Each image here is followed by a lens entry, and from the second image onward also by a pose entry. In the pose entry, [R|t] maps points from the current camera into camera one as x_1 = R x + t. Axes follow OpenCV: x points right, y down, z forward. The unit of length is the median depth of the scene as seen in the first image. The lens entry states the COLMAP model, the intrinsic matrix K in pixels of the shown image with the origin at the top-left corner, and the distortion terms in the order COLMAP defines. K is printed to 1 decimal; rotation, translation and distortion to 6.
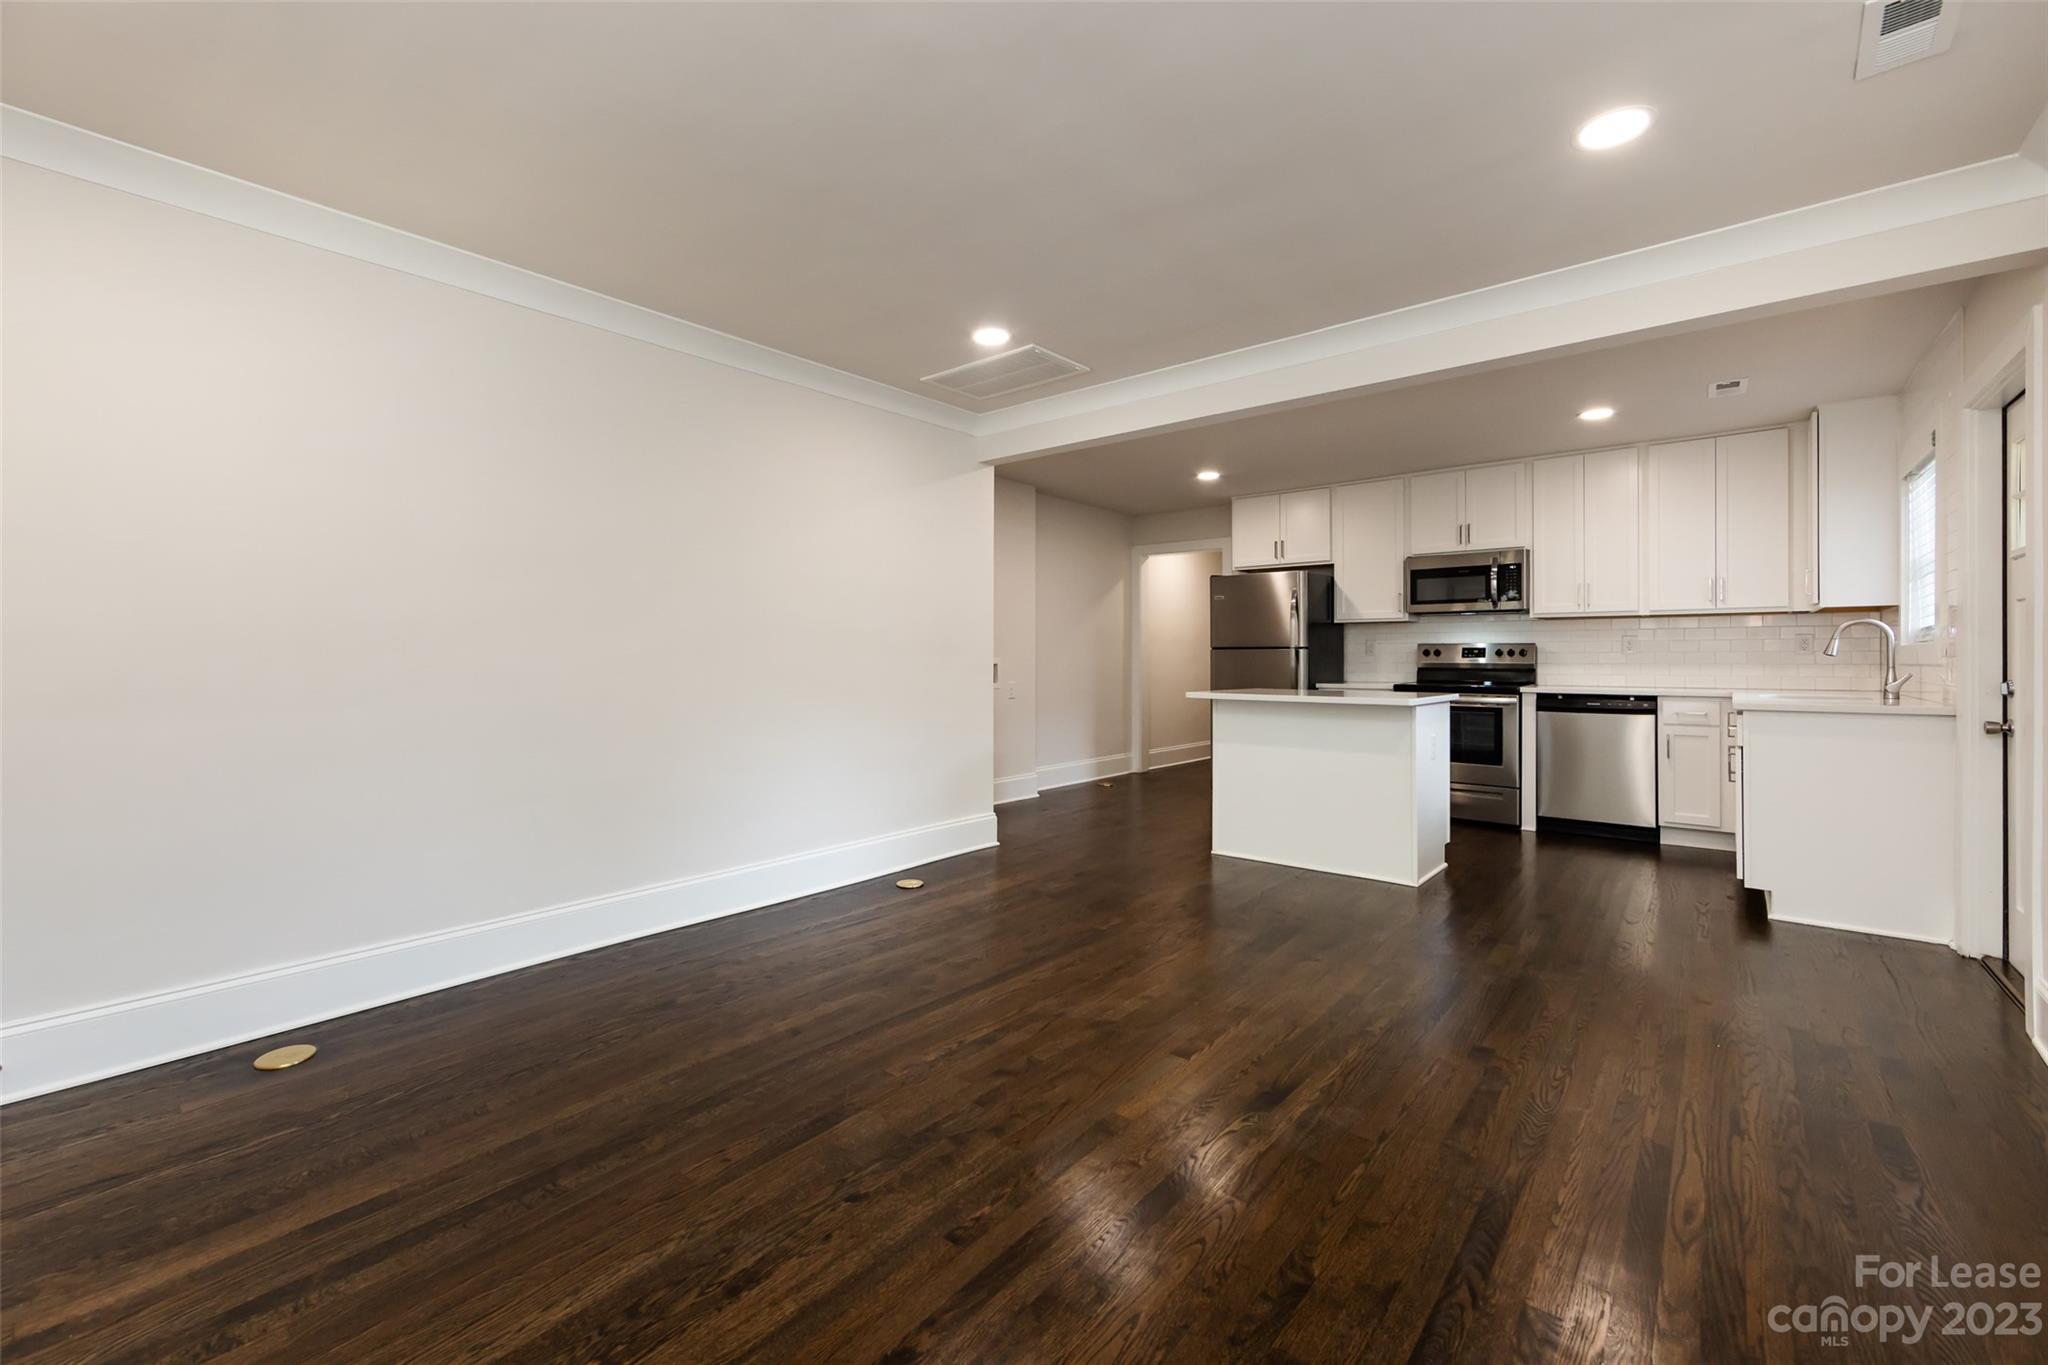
lens RADIAL K [[859.3, 0, 994.9], [0, 859.3, 656.8], [0, 0, 1]] dist [-0.000248, 0.000859]
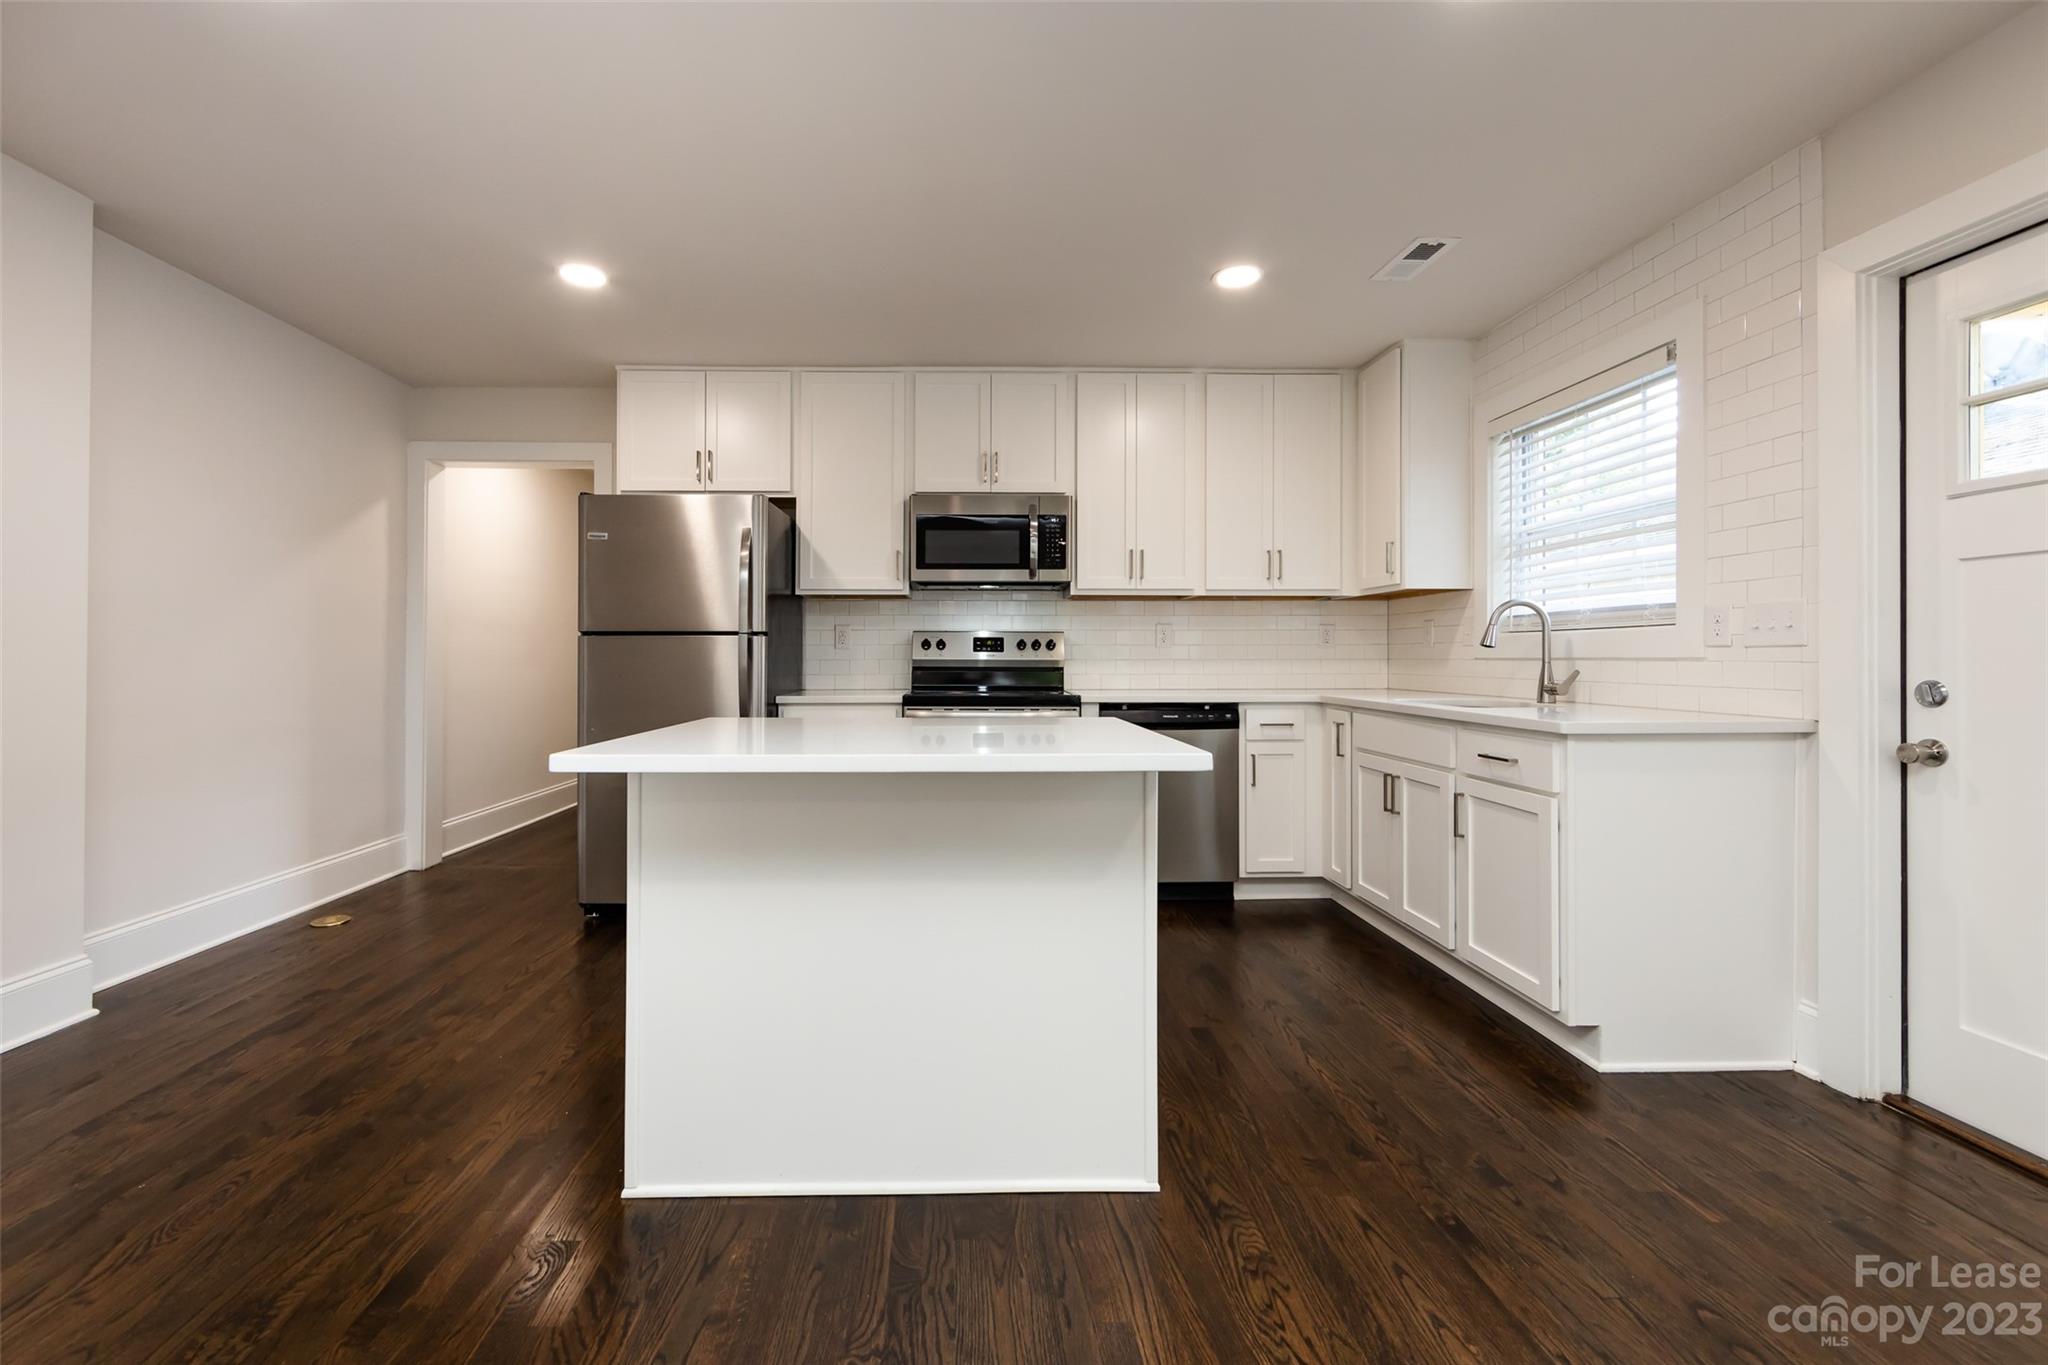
lens RADIAL K [[810.2, 0, 971.5], [0, 810.2, 647.7], [0, 0, 1]] dist [-0.003728, -0.000421]
pose [[0.738142, 0.006000, 0.674619, 0.109015], [-0.001274, 0.999971, -0.007499, 0.002774], [-0.674644, 0.004676, 0.738128, 0.541844]]
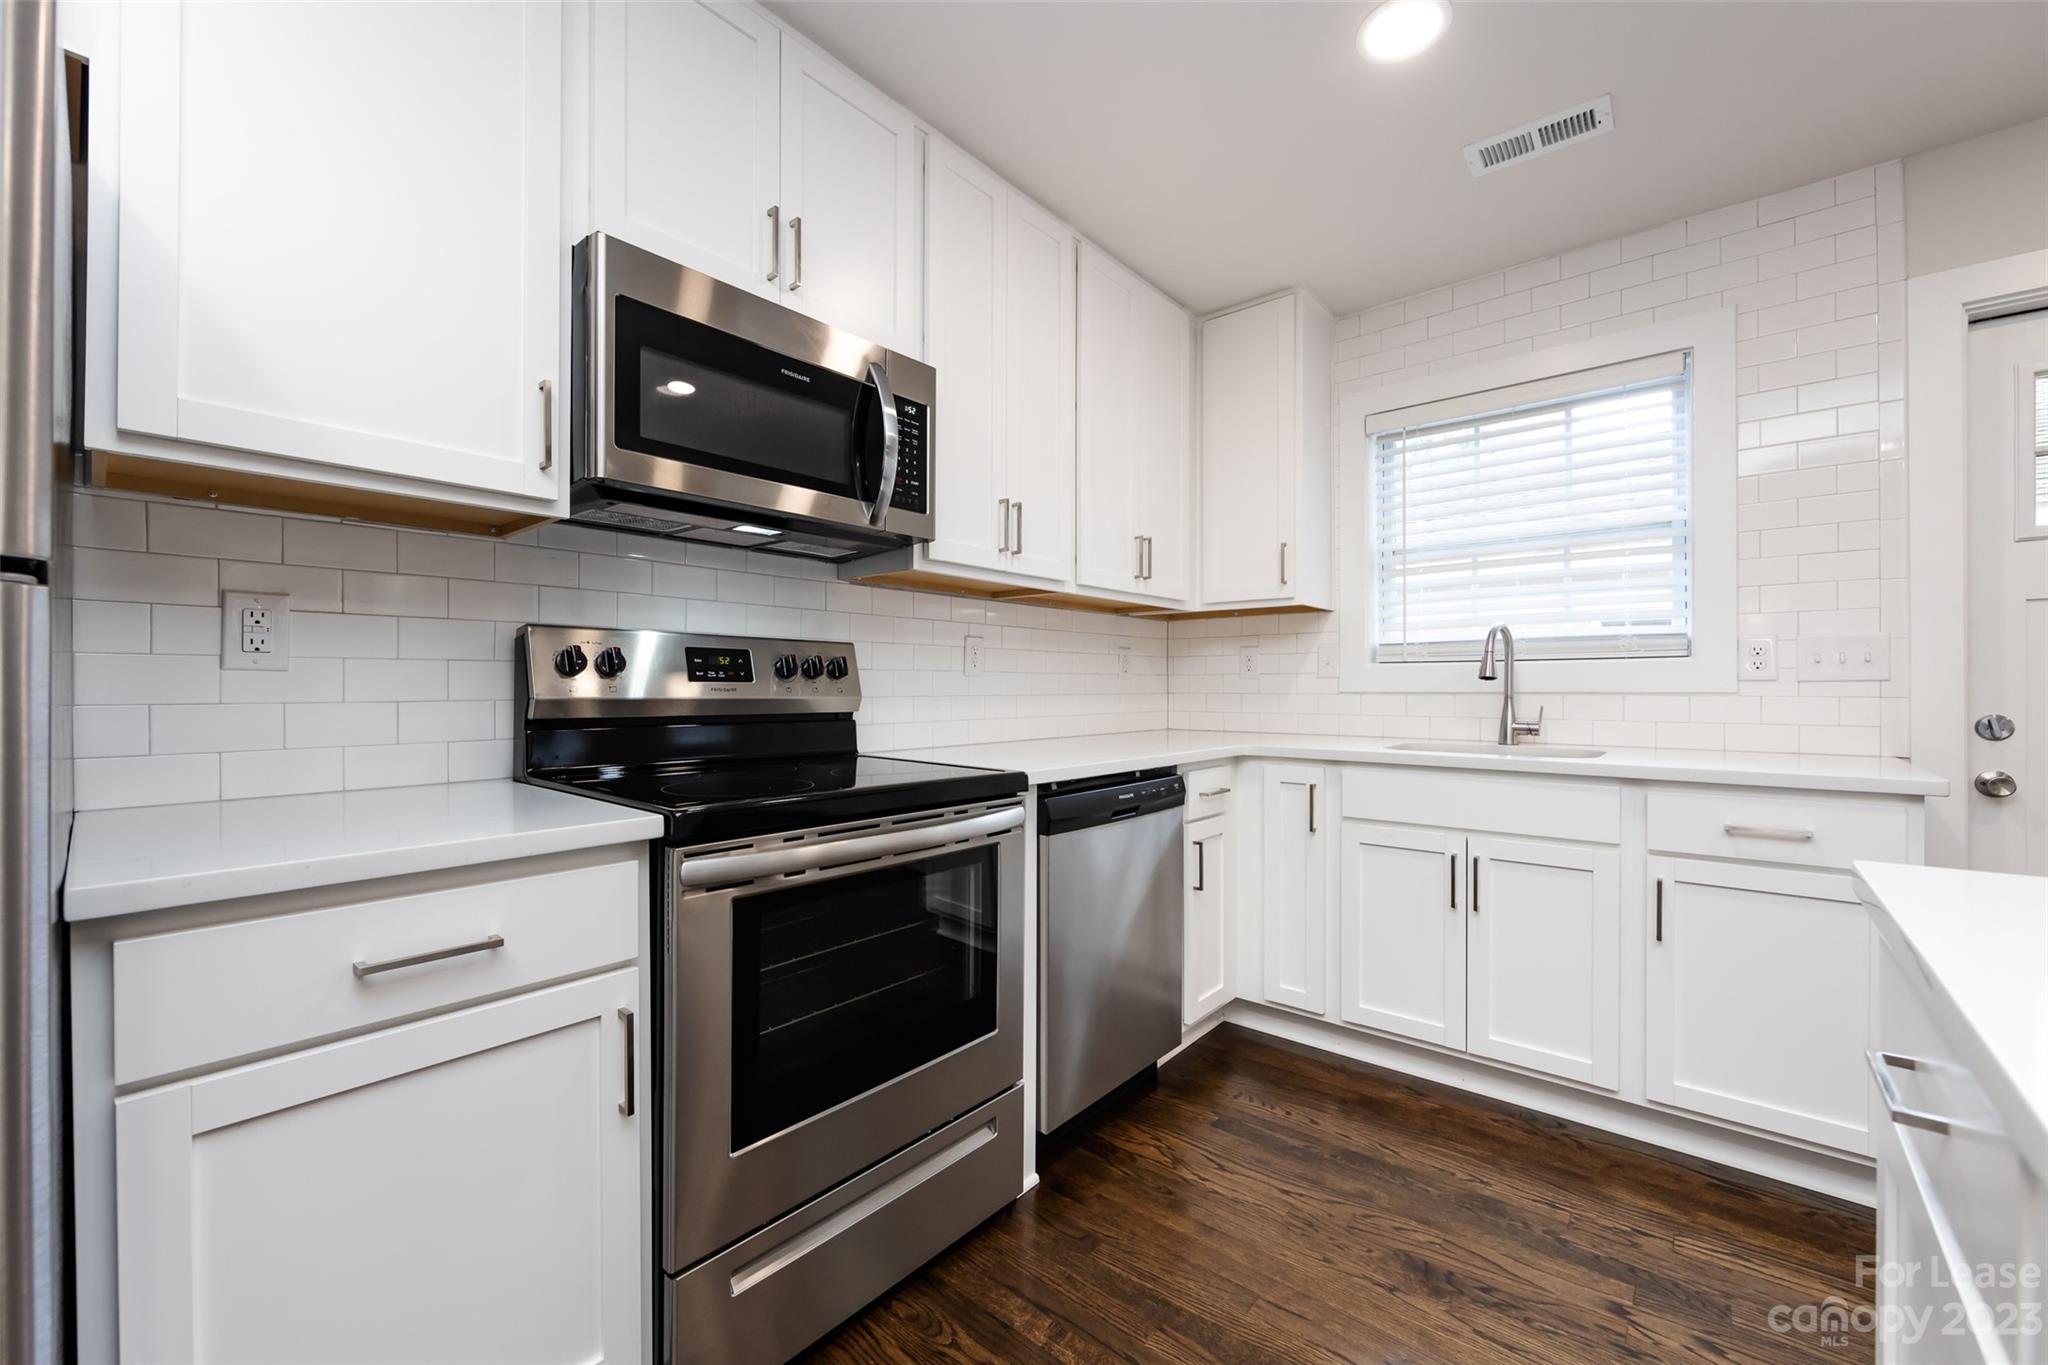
lens RADIAL K [[810.2, 0, 1012.7], [0, 810.2, 685.3], [0, 0, 1]] dist [-0.003728, -0.000421]
pose [[-0.011995, 0.002456, 0.999925, 0.277599], [-0.003281, 0.999992, -0.002496, 0.002773], [-0.999923, -0.003311, -0.011986, 0.926717]]
